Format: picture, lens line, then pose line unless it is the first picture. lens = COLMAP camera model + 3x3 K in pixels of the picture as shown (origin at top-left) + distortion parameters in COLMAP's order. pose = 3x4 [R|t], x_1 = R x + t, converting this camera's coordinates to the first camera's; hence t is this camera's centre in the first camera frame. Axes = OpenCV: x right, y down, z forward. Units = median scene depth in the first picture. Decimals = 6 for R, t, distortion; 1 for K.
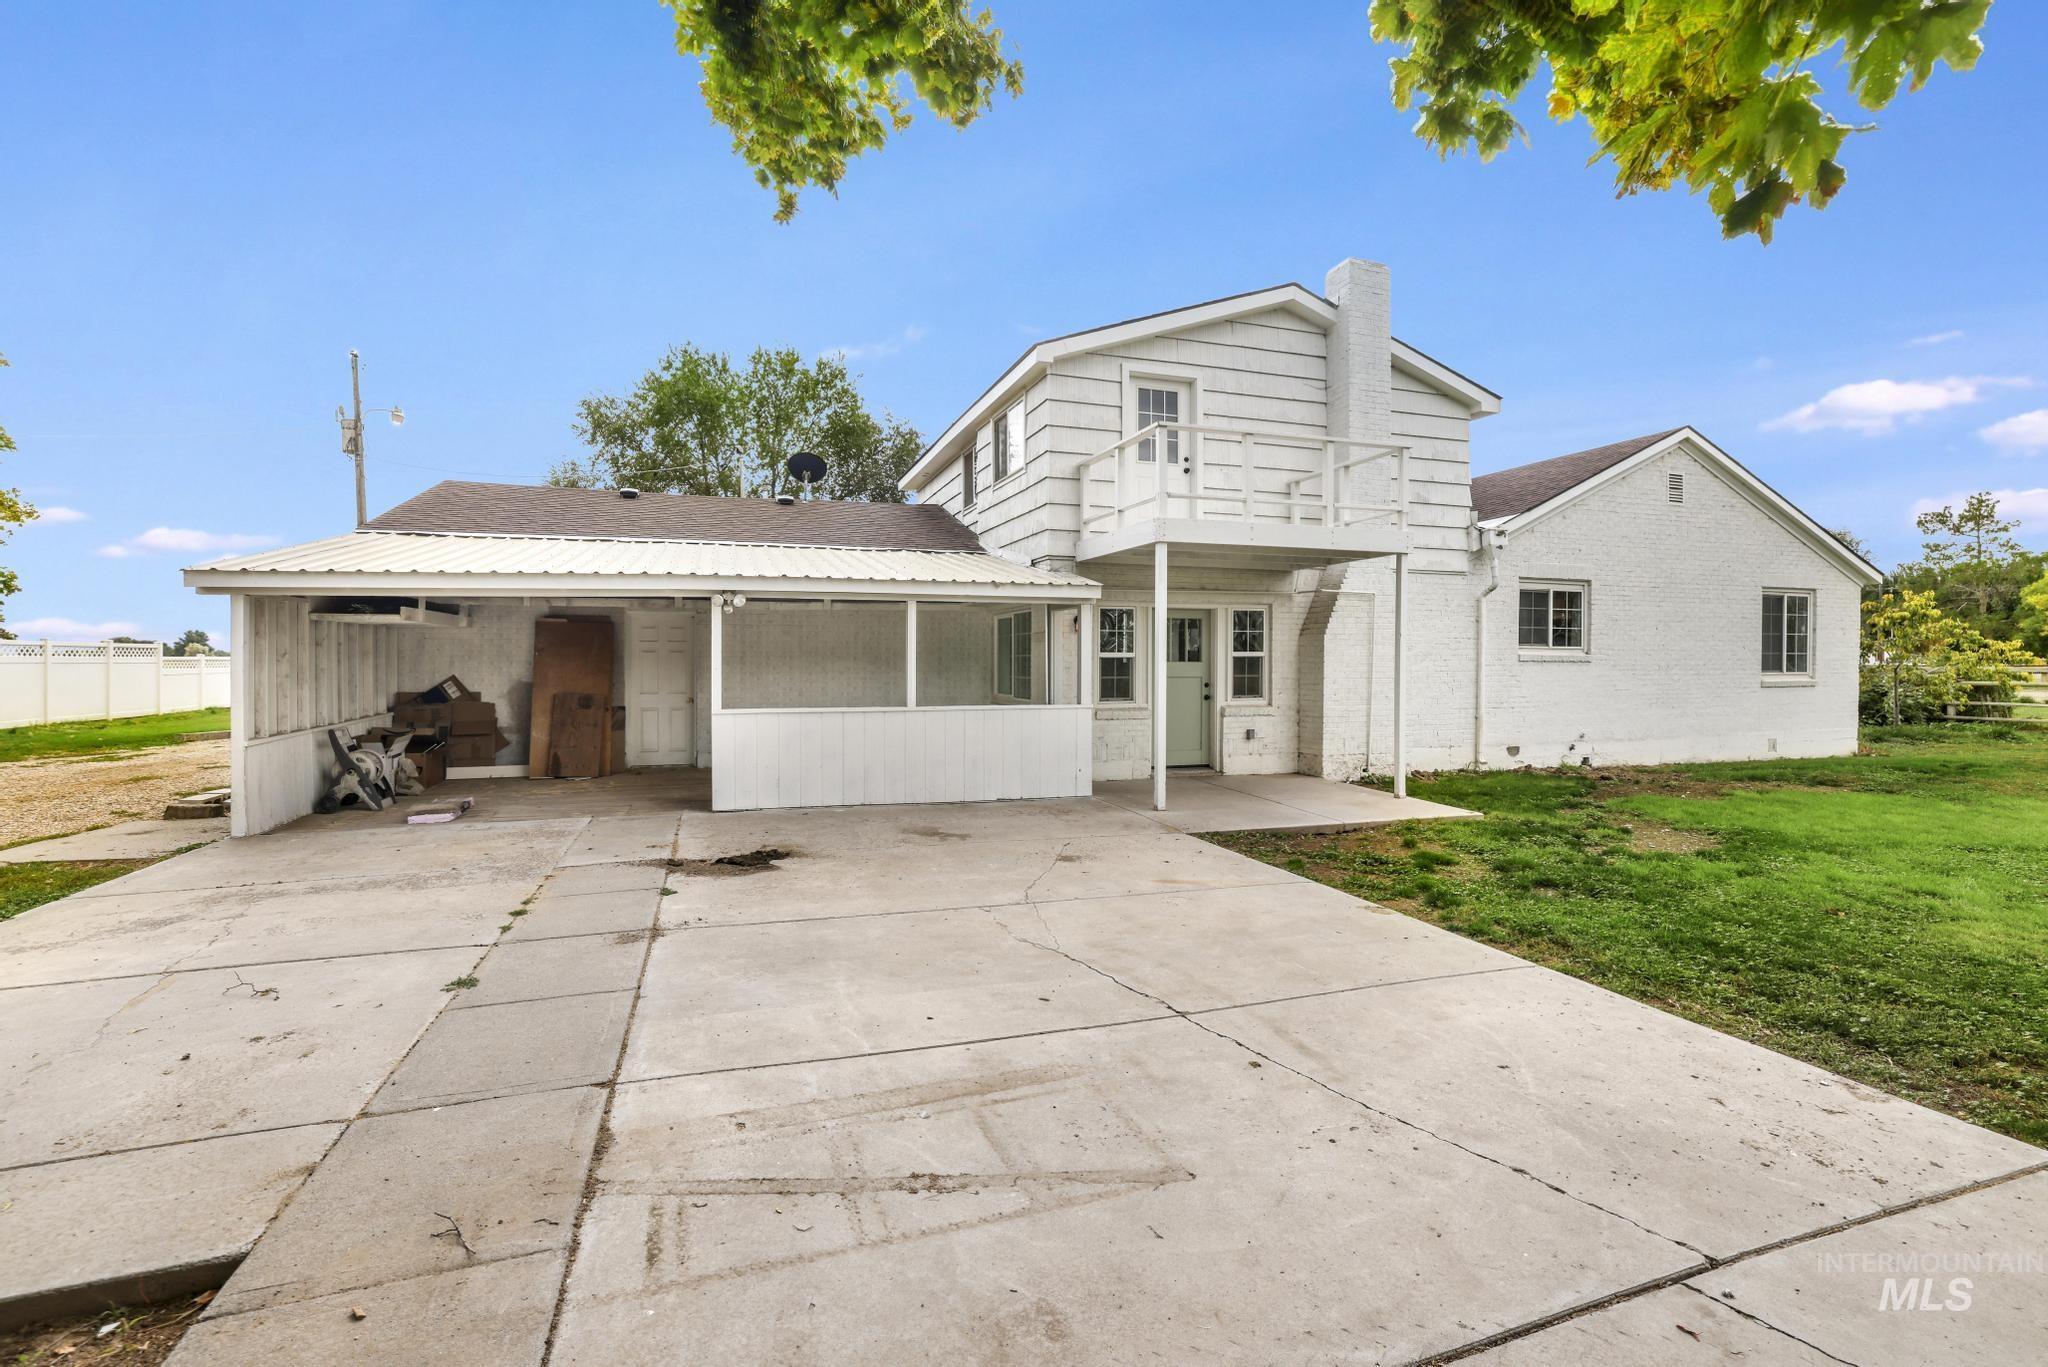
lens RADIAL K [[902.4, 0, 1009.8], [0, 902.4, 685.9], [0, 0, 1]] dist [-0.019760, 0.000513]
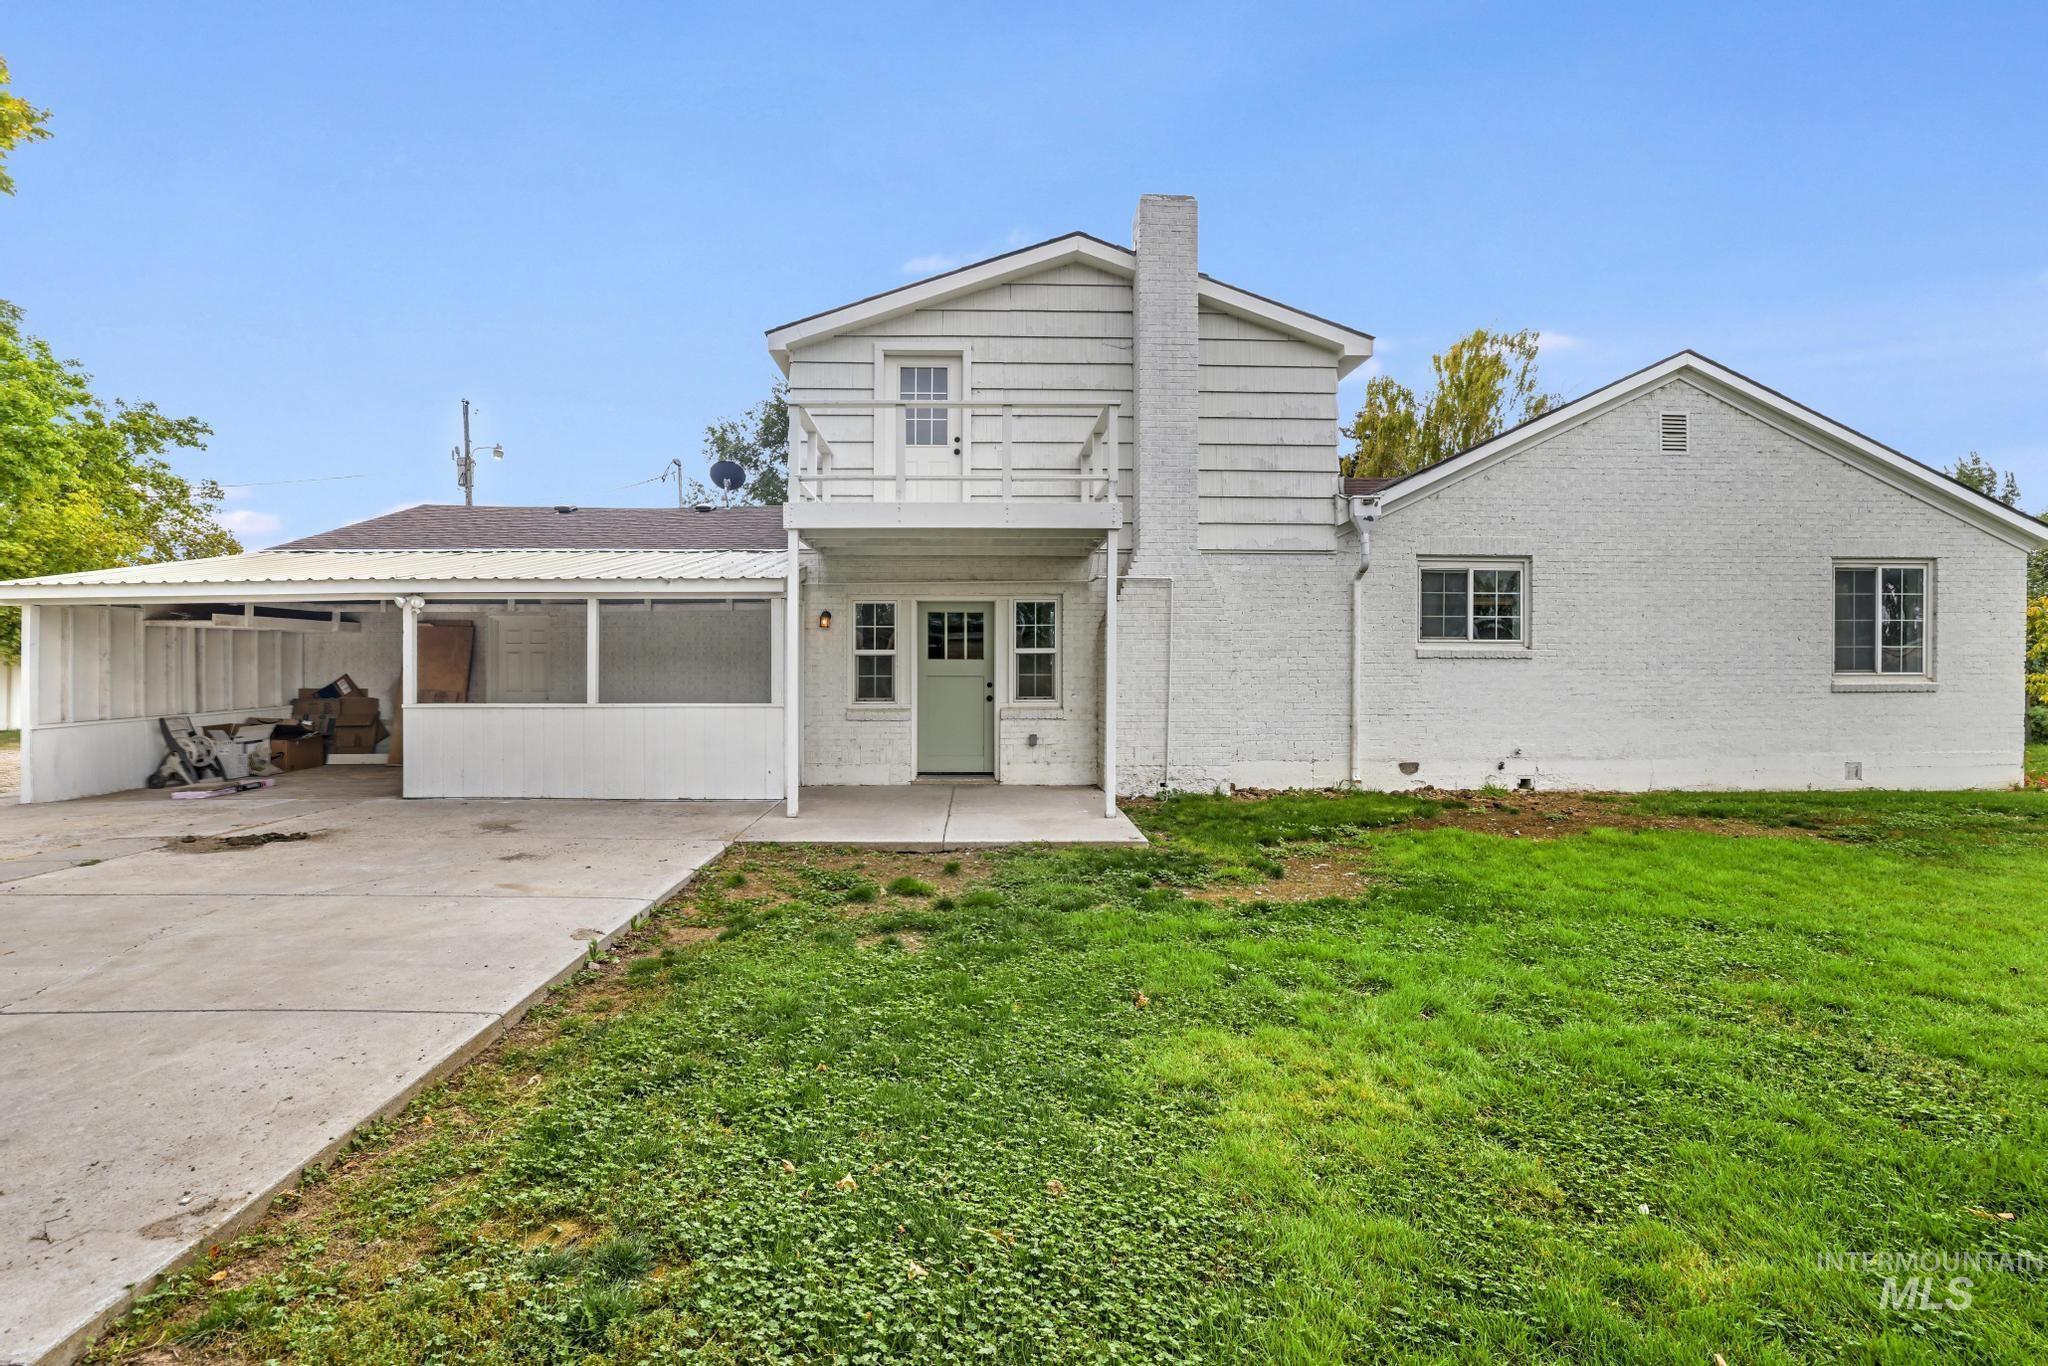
lens RADIAL K [[902.4, 0, 1018.3], [0, 902.4, 682.4], [0, 0, 1]] dist [-0.019760, 0.000513]
pose [[0.962526, 0.002366, -0.271181, 0.490610], [-0.005581, 0.999923, -0.011087, 0.006388], [0.271134, 0.012185, 0.962465, 0.130986]]
